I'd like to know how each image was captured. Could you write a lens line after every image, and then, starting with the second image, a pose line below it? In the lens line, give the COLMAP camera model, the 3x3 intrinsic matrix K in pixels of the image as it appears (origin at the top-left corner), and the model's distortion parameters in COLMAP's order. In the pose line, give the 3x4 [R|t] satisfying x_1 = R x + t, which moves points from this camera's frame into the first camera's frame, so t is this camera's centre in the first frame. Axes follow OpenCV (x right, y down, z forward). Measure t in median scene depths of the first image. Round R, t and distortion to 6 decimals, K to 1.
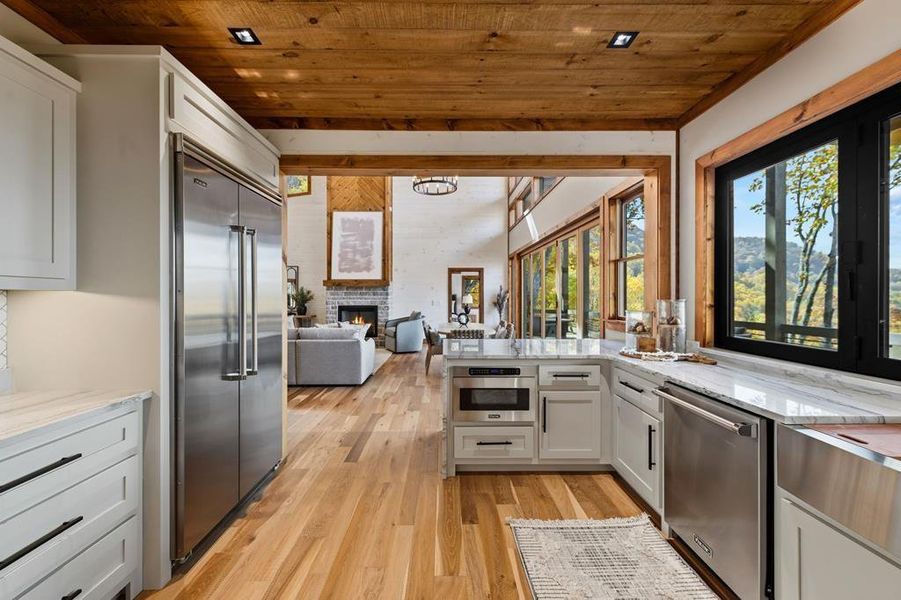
lens RADIAL K [[356.7, 0, 448.1], [0, 356.7, 297.6], [0, 0, 1]] dist [0.012984, -0.003815]
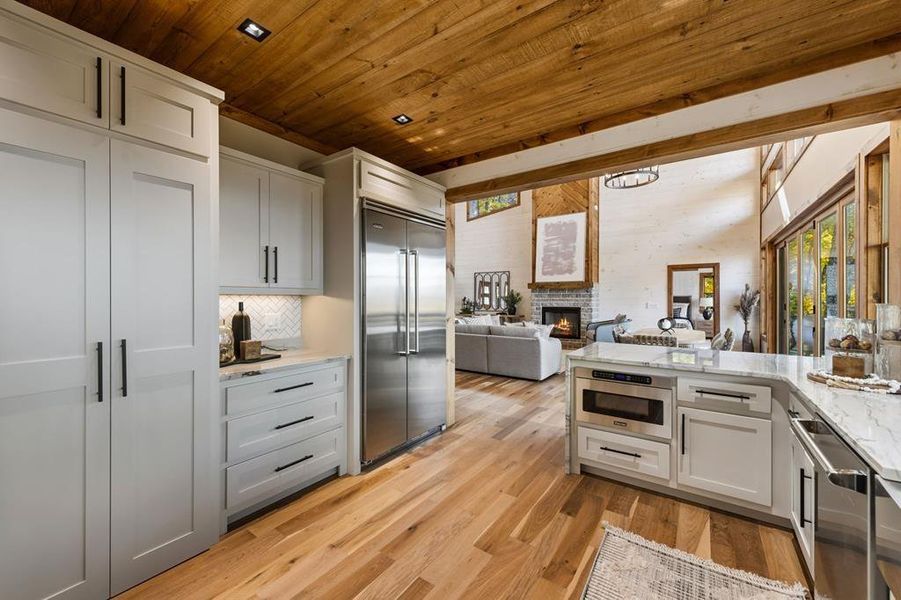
lens RADIAL K [[356.7, 0, 453.2], [0, 356.7, 300.6], [0, 0, 1]] dist [0.012984, -0.003815]
pose [[0.811269, 0.004364, -0.584656, 0.323148], [-0.002098, 0.999987, 0.004553, -0.001103], [0.584669, -0.002467, 0.811268, -0.039091]]
